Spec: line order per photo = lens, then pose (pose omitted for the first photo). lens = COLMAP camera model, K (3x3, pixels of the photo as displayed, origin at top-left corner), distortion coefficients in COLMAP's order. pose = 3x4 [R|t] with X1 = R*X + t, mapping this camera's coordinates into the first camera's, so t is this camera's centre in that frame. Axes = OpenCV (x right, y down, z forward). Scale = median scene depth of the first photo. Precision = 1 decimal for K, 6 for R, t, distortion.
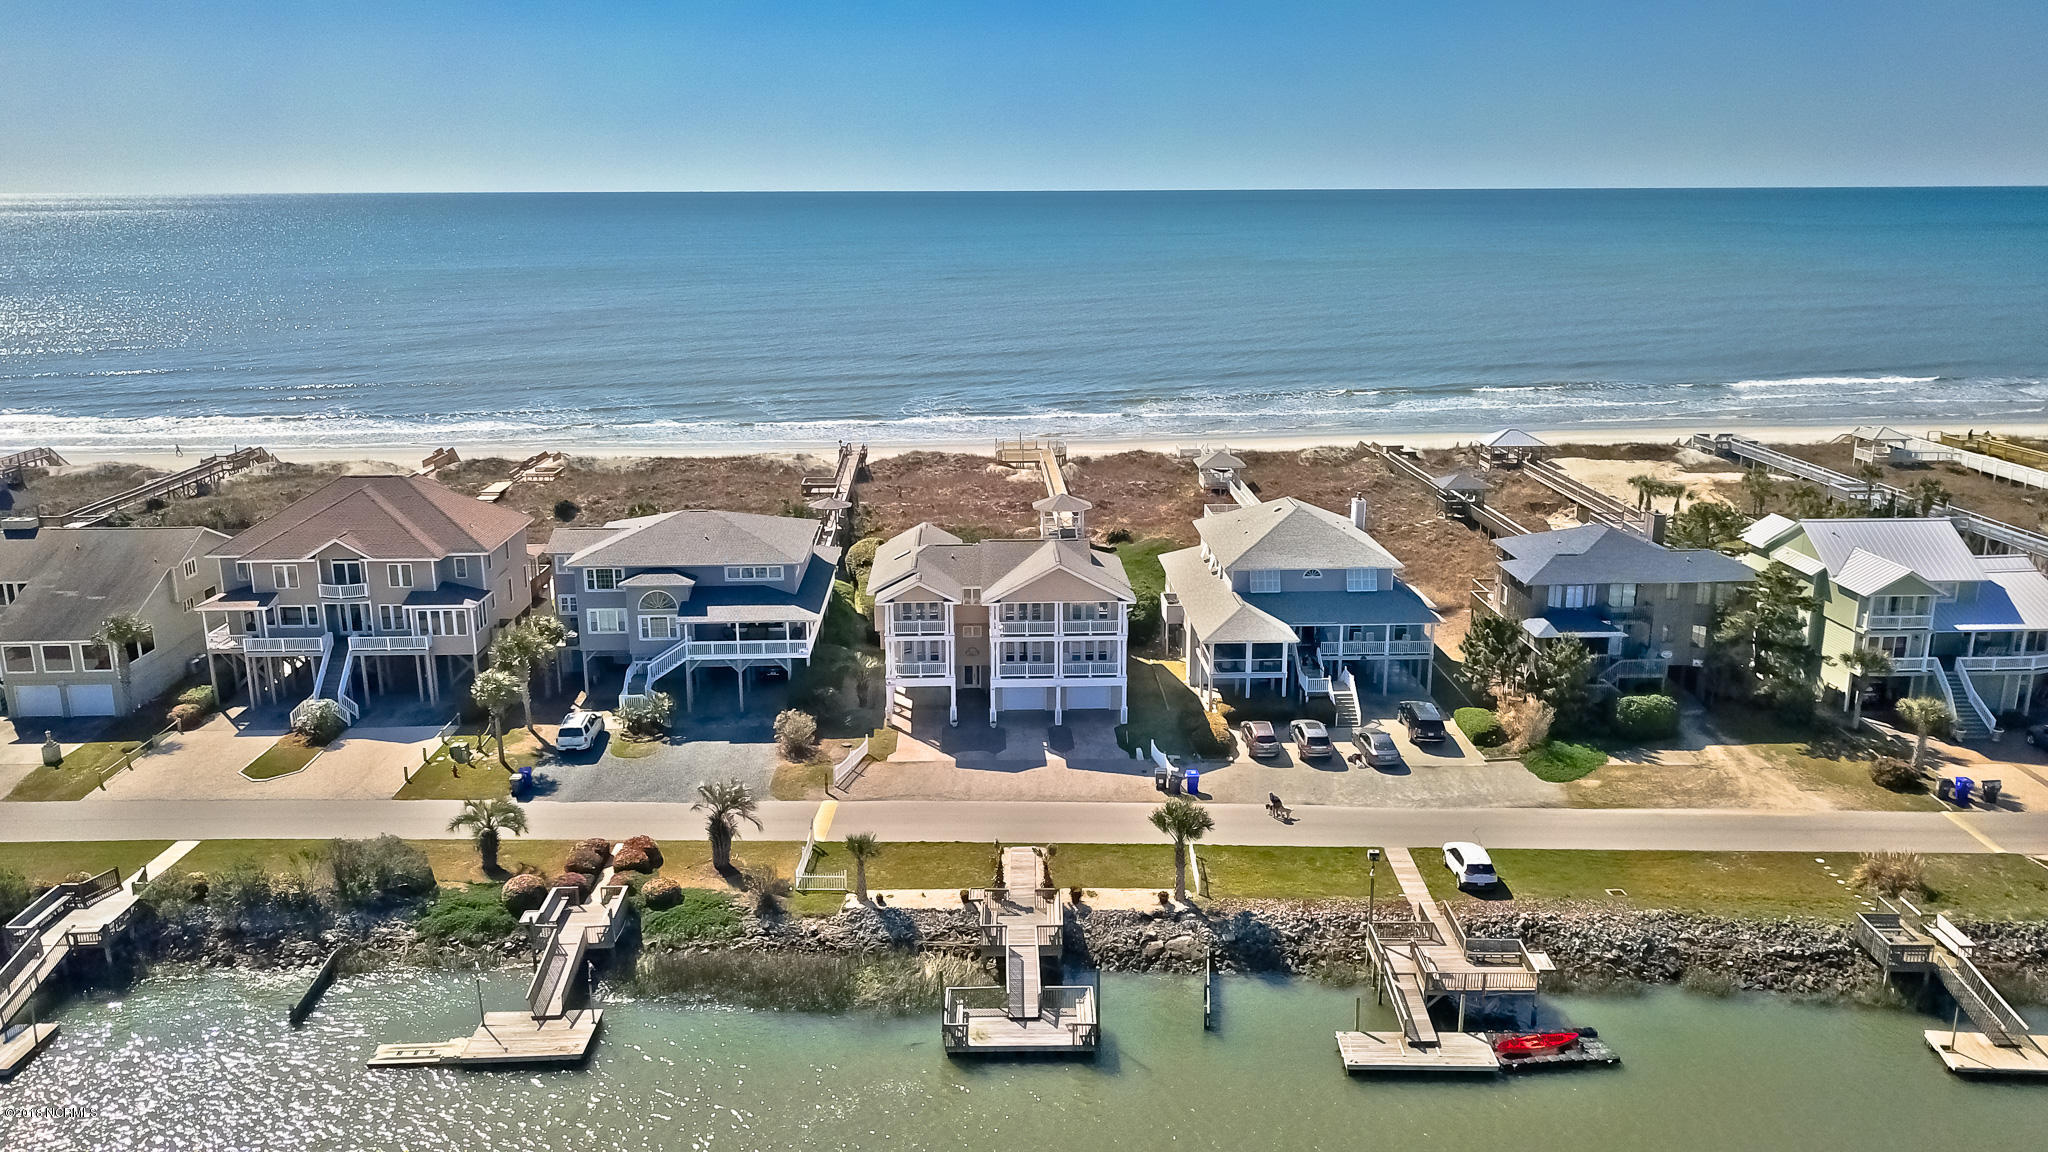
lens RADIAL K [[1521.5, 0, 1024.0], [0, 1521.5, 576.0], [0, 0, 1]] dist [0.045229, -0.052694]
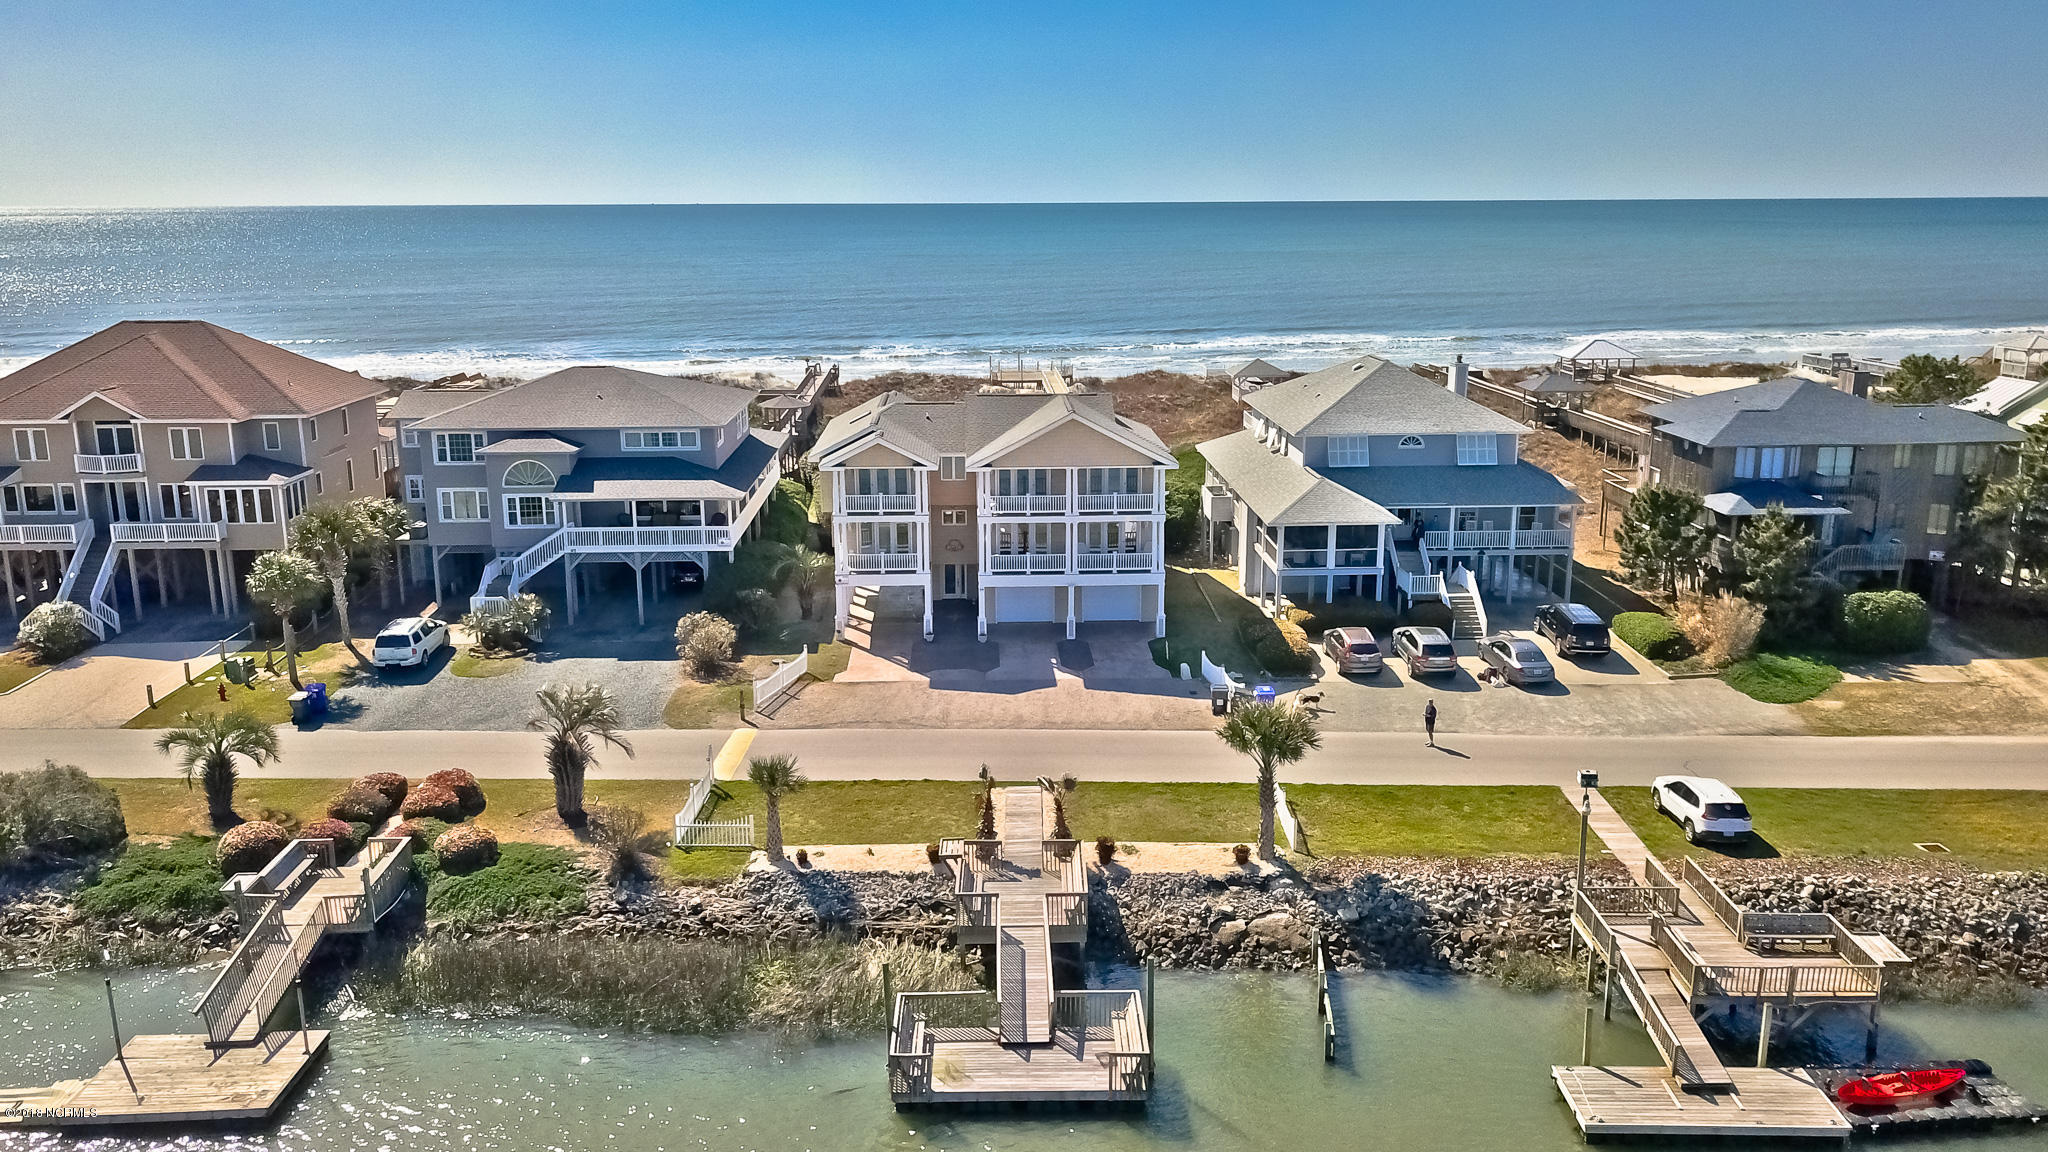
lens RADIAL K [[1542.8, 0, 1022.7], [0, 1542.8, 542.7], [0, 0, 1]] dist [0.016683, 0.007686]
pose [[0.999999, -0.001333, -0.000010, -0.000692], [0.001332, 0.999567, -0.029394, 0.077944], [0.000049, 0.029394, 0.999568, 0.272705]]
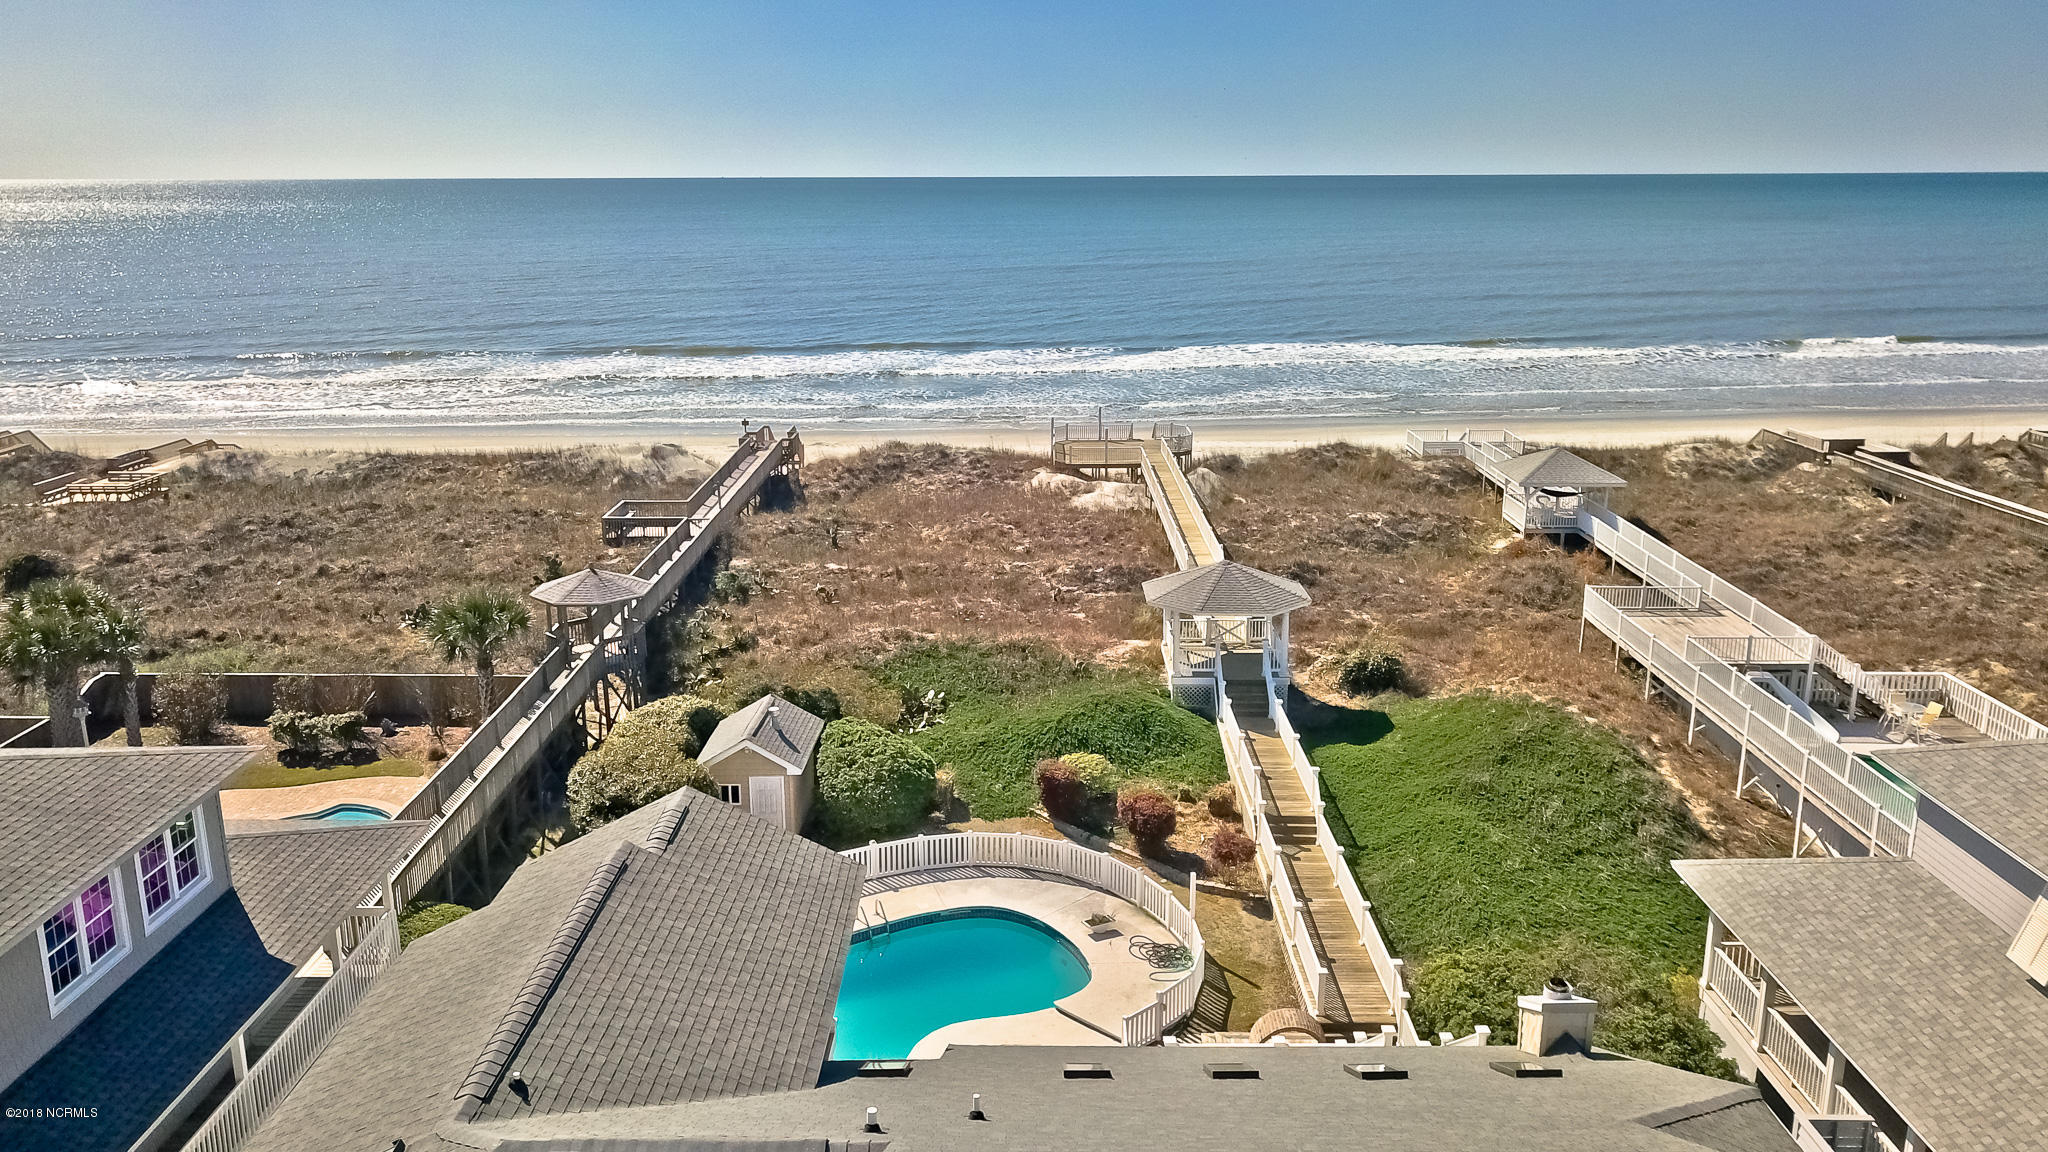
lens RADIAL K [[1542.8, 0, 1022.7], [0, 1542.8, 542.7], [0, 0, 1]] dist [0.016683, 0.007686]
pose [[0.999065, 0.008039, -0.042478, -0.012238], [-0.008717, 0.999837, -0.015793, -0.081464], [0.042344, 0.016149, 0.998973, 0.969922]]
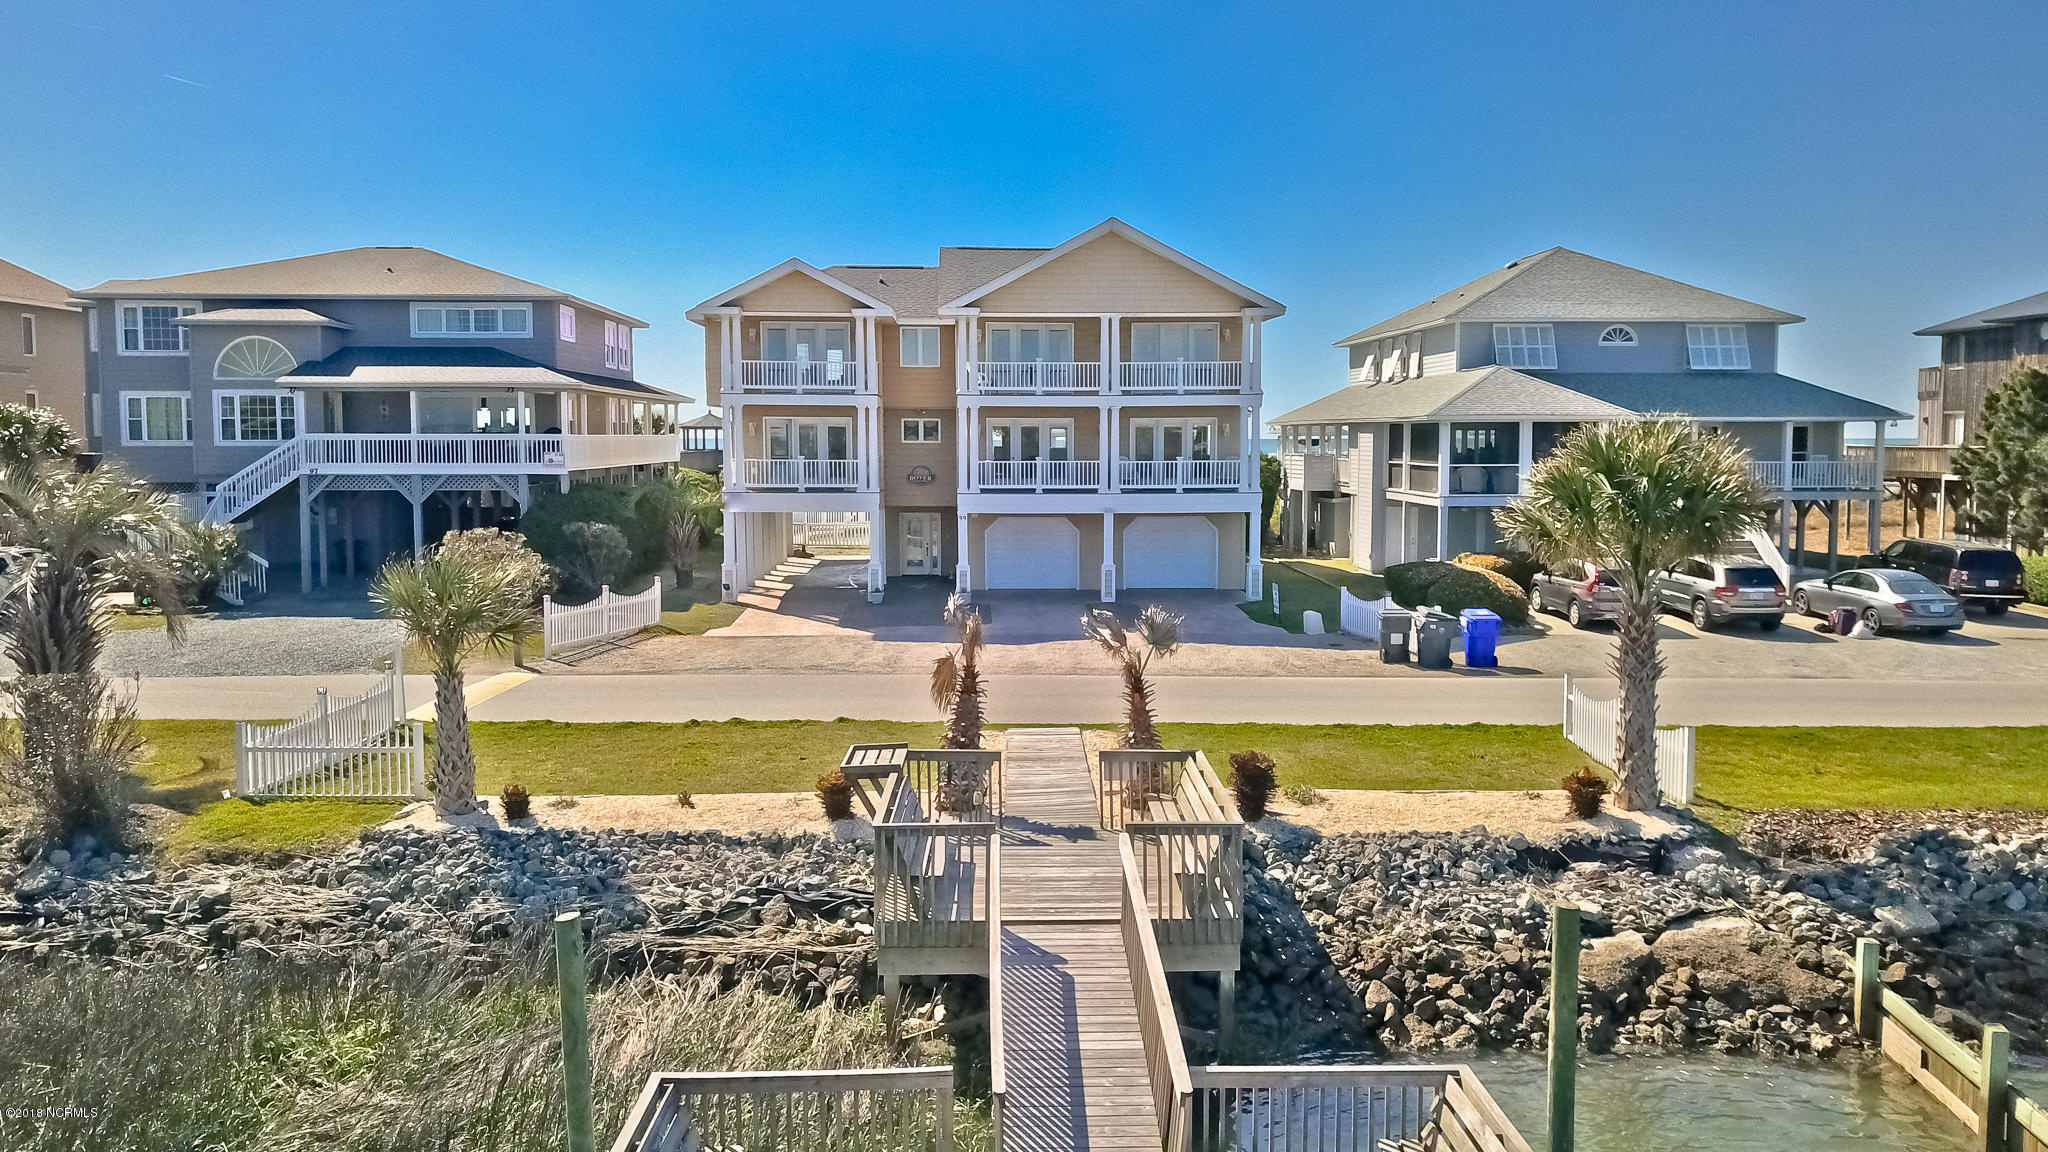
lens RADIAL K [[1582.2, 0, 1020.1], [0, 1582.2, 523.4], [0, 0, 1]] dist [-0.004189, 0.002313]
pose [[0.999983, 0.002164, 0.005383, -0.006383], [-0.001129, 0.982675, -0.185335, 0.171140], [-0.005690, 0.185326, 0.982661, 0.573076]]
